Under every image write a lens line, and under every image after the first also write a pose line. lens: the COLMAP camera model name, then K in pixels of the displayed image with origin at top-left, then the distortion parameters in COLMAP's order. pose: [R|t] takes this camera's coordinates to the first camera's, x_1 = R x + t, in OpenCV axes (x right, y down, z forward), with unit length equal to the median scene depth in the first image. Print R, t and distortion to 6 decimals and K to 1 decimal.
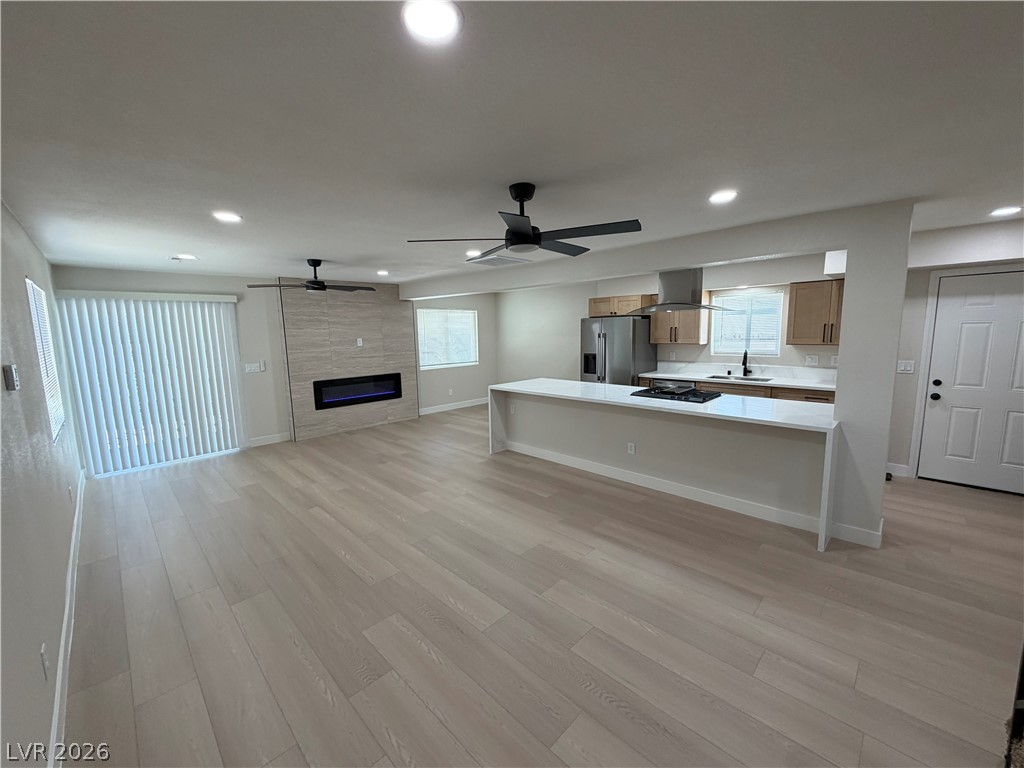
lens RADIAL K [[409.8, 0, 510.2], [0, 409.8, 383.2], [0, 0, 1]] dist [-0.002149, 0.000924]
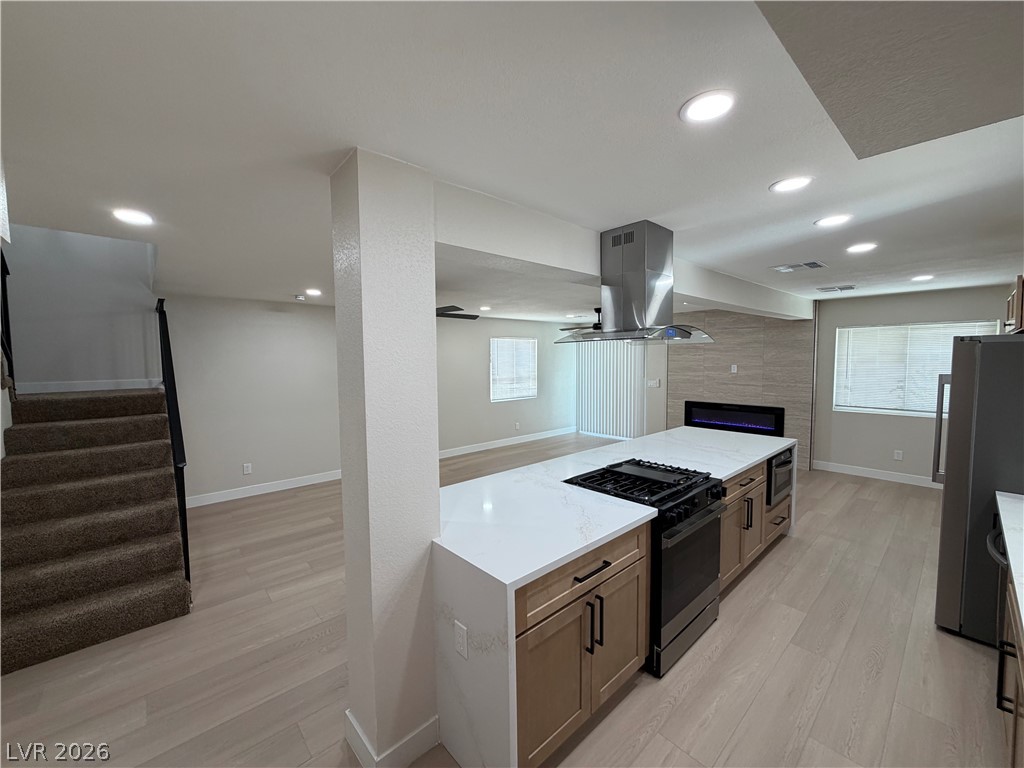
lens RADIAL K [[409.8, 0, 511.6], [0, 409.8, 384.8], [0, 0, 1]] dist [-0.002149, 0.000924]
pose [[-0.053434, 0.085154, -0.994934, 0.712147], [-0.119095, 0.988702, 0.091017, -0.099607], [0.991444, 0.123355, -0.042688, 0.589719]]
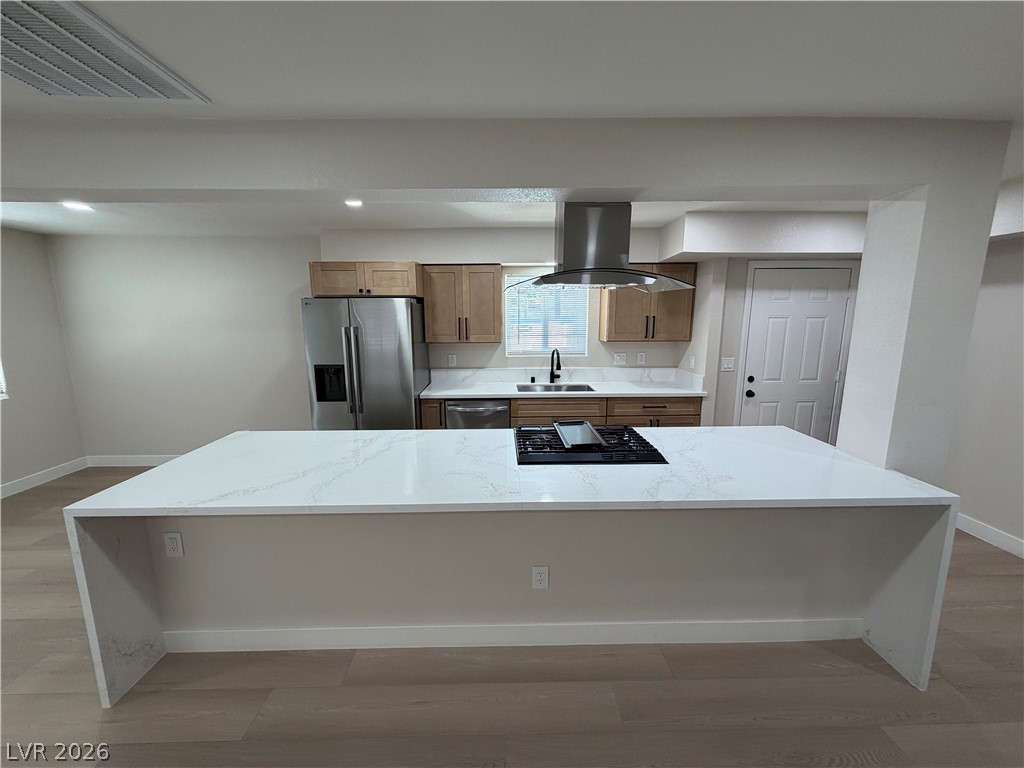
lens RADIAL K [[409.8, 0, 510.5], [0, 409.8, 384.2], [0, 0, 1]] dist [-0.002149, 0.000924]
pose [[0.692241, -0.103438, 0.714214, -0.027560], [0.084120, 0.994494, 0.062498, -0.065569], [-0.716746, 0.016816, 0.697131, 0.491853]]
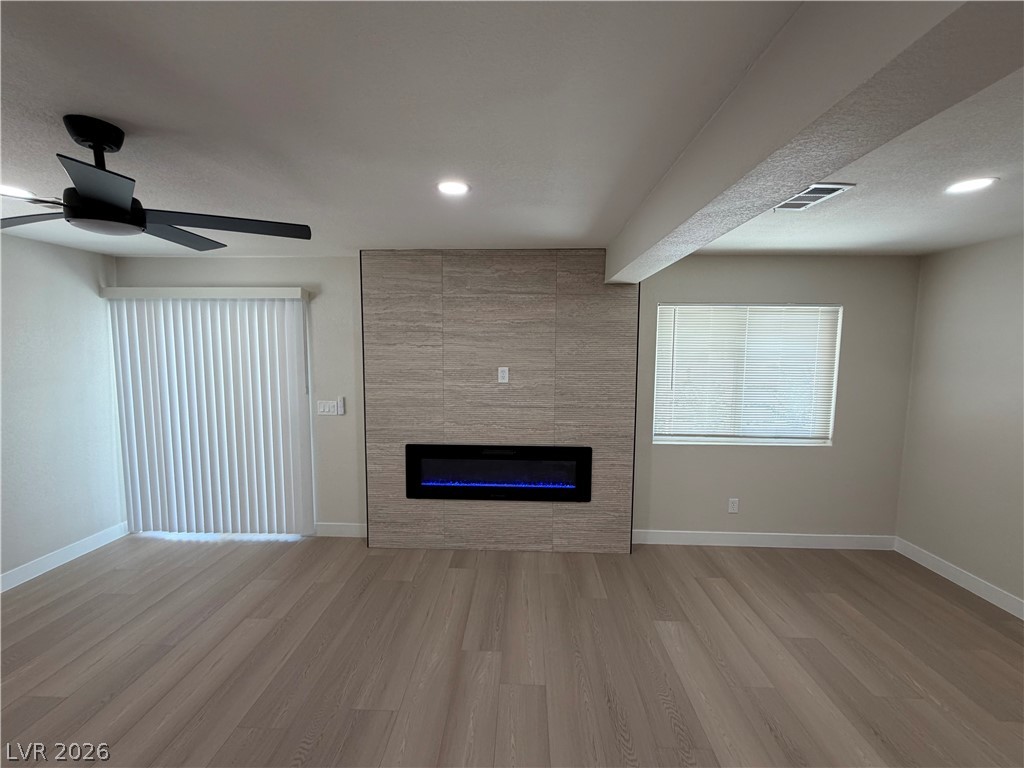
lens RADIAL K [[409.8, 0, 509.6], [0, 409.8, 387.5], [0, 0, 1]] dist [-0.002149, 0.000924]
pose [[0.679463, 0.092447, -0.727862, -0.011994], [-0.117343, 0.992953, 0.016577, -0.106525], [0.724265, 0.074146, 0.685523, 0.763332]]
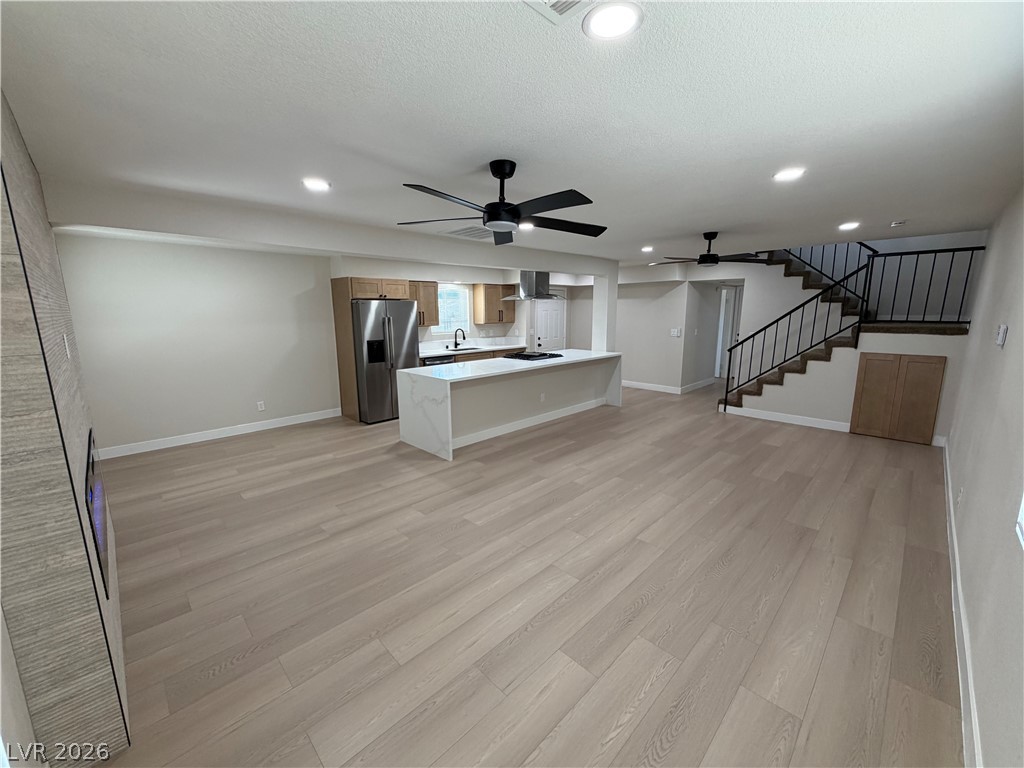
lens RADIAL K [[409.8, 0, 508.8], [0, 409.8, 383.6], [0, 0, 1]] dist [-0.002149, 0.000924]
pose [[0.012105, -0.158834, 0.987231, -0.757017], [0.139522, 0.977913, 0.155624, -0.085085], [-0.990145, 0.135856, 0.033998, 0.749755]]
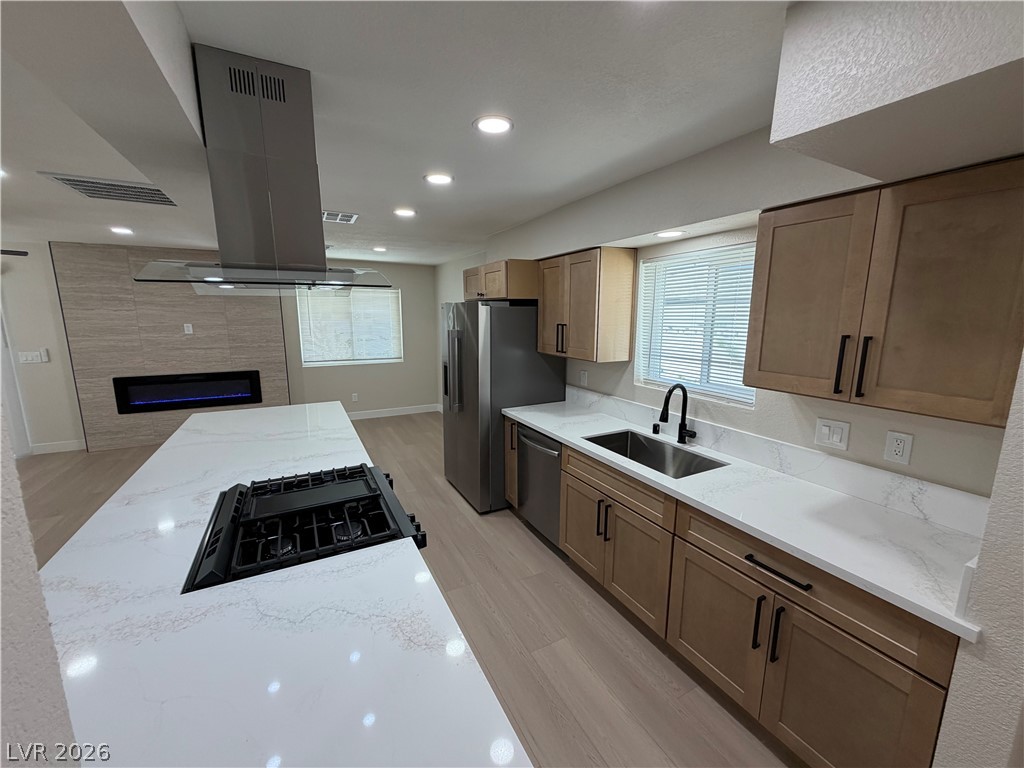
lens RADIAL K [[409.8, 0, 509.9], [0, 409.8, 384.7], [0, 0, 1]] dist [-0.002149, 0.000924]
pose [[0.953583, 0.076864, -0.291156, 0.491904], [-0.063550, 0.996466, 0.054927, -0.086304], [0.294349, -0.033875, 0.955097, 0.499741]]
